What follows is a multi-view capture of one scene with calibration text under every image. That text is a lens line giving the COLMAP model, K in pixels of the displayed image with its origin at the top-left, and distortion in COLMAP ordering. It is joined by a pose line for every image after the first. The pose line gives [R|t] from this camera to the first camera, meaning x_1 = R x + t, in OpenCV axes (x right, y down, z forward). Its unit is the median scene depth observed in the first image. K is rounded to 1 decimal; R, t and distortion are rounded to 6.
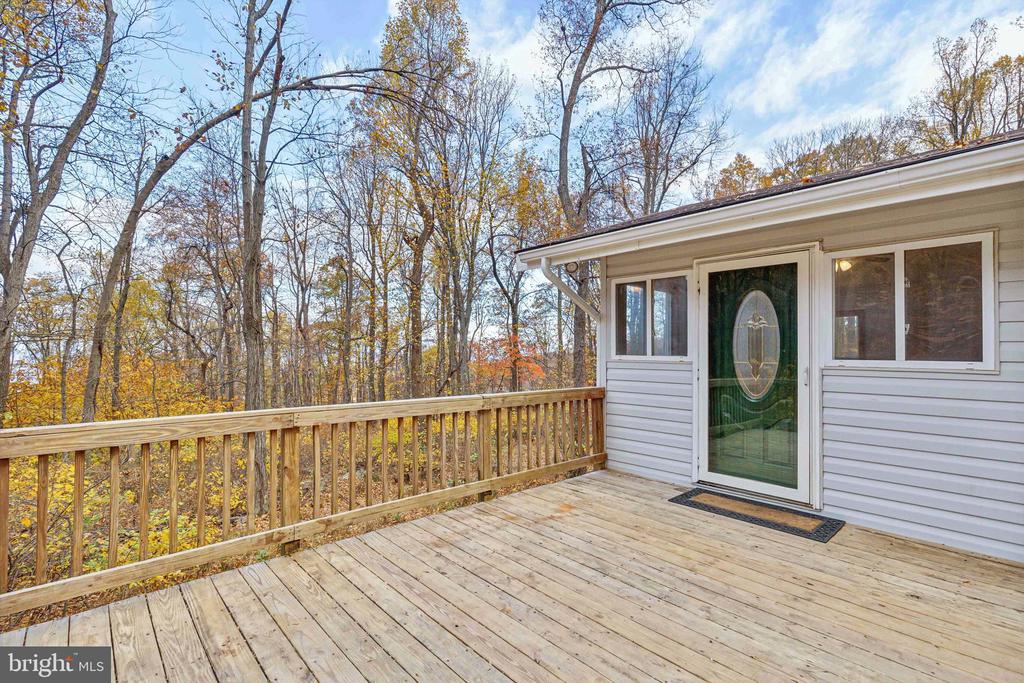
lens RADIAL K [[466.8, 0, 505.3], [0, 466.8, 350.6], [0, 0, 1]] dist [-0.001656, -0.000264]
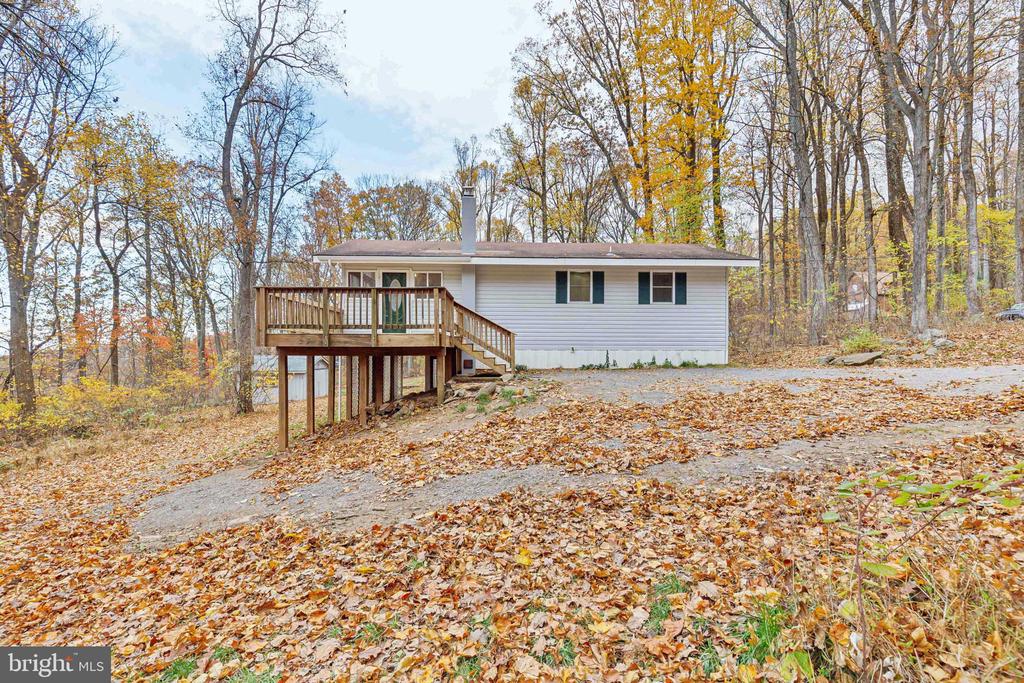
lens RADIAL K [[466.8, 0, 505.3], [0, 466.8, 350.6], [0, 0, 1]] dist [-0.001656, -0.000264]
pose [[0.665387, -0.006930, 0.746466, -0.224179], [-0.002141, 0.999935, 0.011191, 0.054058], [-0.746495, -0.009045, 0.665329, -0.285891]]
